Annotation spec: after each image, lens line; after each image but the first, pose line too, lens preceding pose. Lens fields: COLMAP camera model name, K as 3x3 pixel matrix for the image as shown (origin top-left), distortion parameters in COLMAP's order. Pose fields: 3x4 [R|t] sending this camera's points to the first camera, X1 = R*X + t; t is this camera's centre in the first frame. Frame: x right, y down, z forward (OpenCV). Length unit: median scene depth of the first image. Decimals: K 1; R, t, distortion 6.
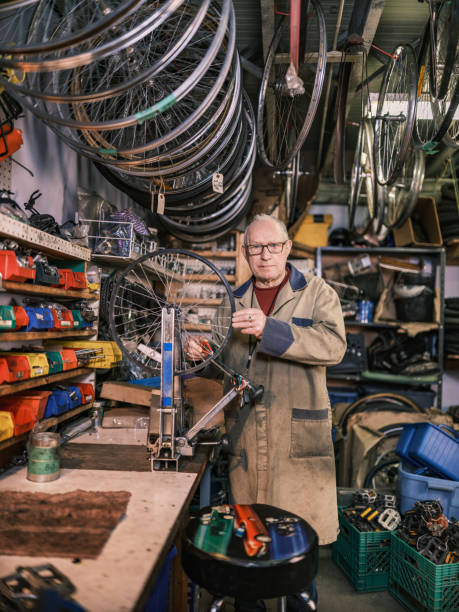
lens RADIAL K [[479.1, 0, 231.3], [0, 479.1, 300.6], [0, 0, 1]] dist [0.001505, -0.033793]
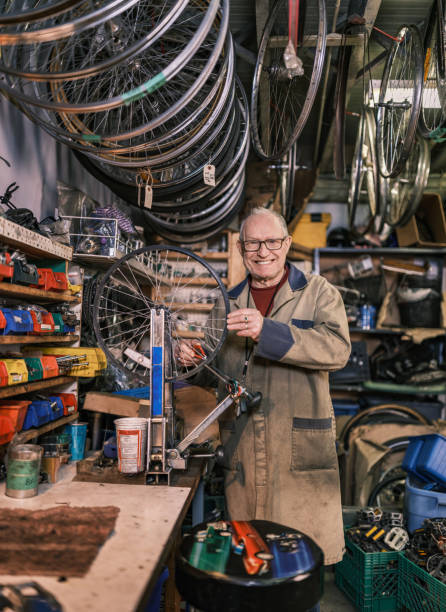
lens RADIAL K [[514.3, 0, 224.3], [0, 514.3, 309.6], [0, 0, 1]] dist [-0.005445, -0.020301]
pose [[0.999944, -0.007855, 0.007039, -0.009331], [0.007873, 0.999966, -0.002569, 0.018519], [-0.007019, 0.002624, 0.999972, 0.010105]]
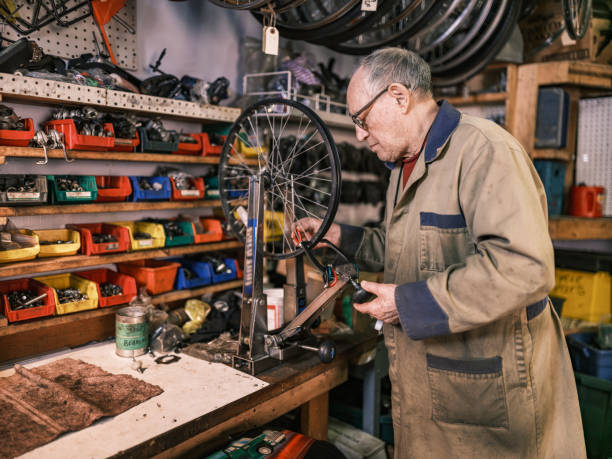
lens RADIAL K [[479.1, 0, 306.9], [0, 479.1, 230.6], [0, 0, 1]] dist [0.001505, -0.033793]
pose [[0.813162, 0.051590, -0.579746, 0.362629], [0.030825, 0.990849, 0.131409, 0.004630], [0.581221, -0.124727, 0.804130, 0.358972]]
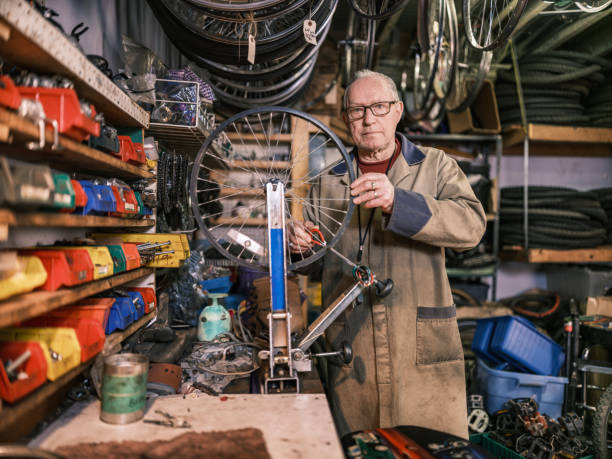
lens RADIAL K [[479.1, 0, 307.7], [0, 479.1, 233.1], [0, 0, 1]] dist [0.001505, -0.033793]
pose [[0.987913, -0.022317, 0.153396, -0.179263], [0.013008, 0.998027, 0.061425, 0.044237], [-0.154464, -0.058687, 0.986254, 0.213305]]
